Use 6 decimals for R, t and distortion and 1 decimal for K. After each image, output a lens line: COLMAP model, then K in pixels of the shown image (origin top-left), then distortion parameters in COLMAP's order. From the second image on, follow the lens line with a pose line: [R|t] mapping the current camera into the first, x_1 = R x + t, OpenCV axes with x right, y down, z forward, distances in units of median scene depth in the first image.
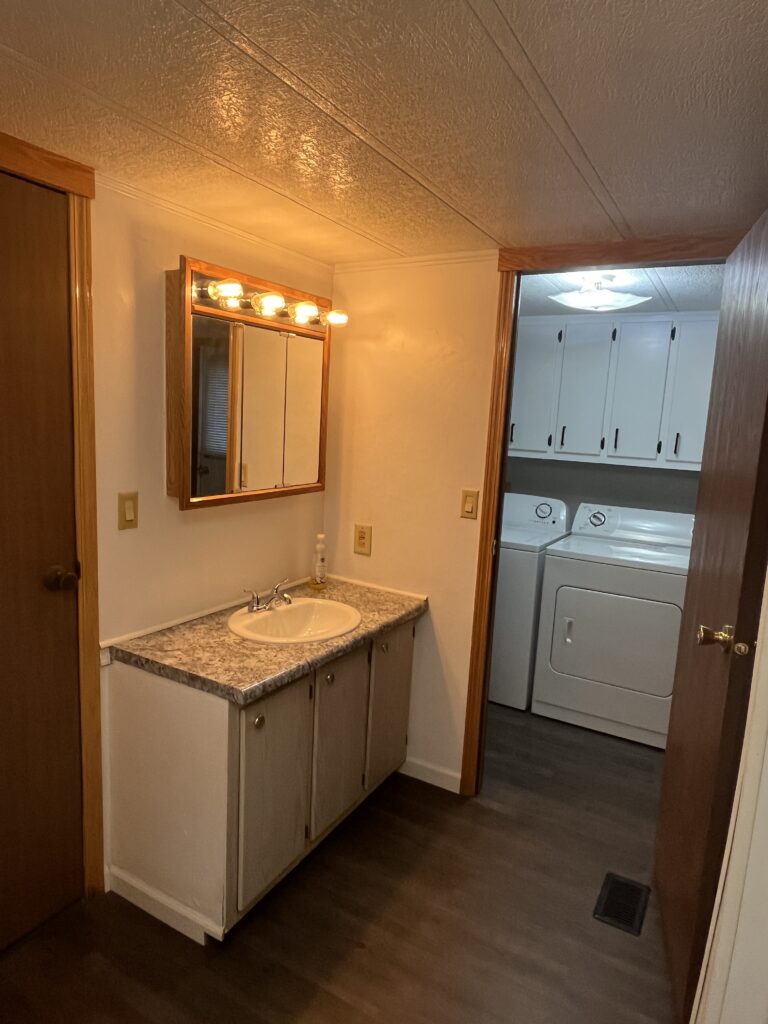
lens RADIAL K [[636.3, 0, 386.6], [0, 636.3, 511.5], [0, 0, 1]] dist [0.009178, -0.003397]
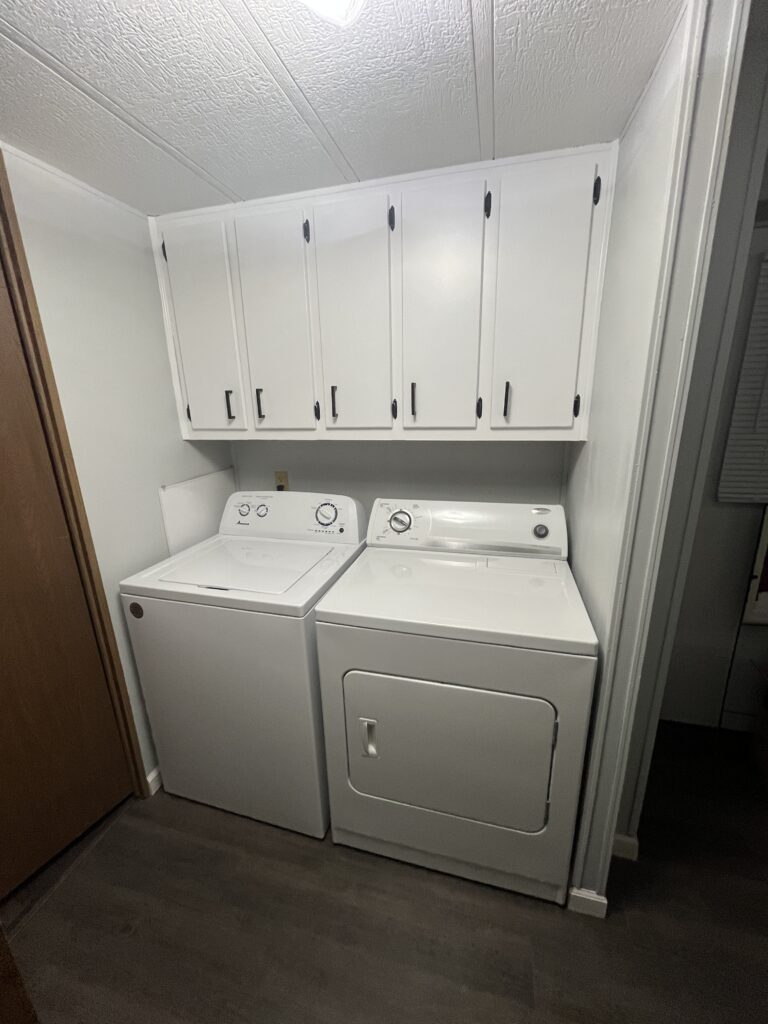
lens RADIAL K [[417.9, 0, 378.5], [0, 417.9, 510.9], [0, 0, 1]] dist [0.003299, 0.000290]
pose [[0.964944, -0.142626, 0.220319, 0.212046], [0.113597, 0.983714, 0.139290, -0.065044], [-0.236597, -0.109380, 0.965431, 0.574579]]
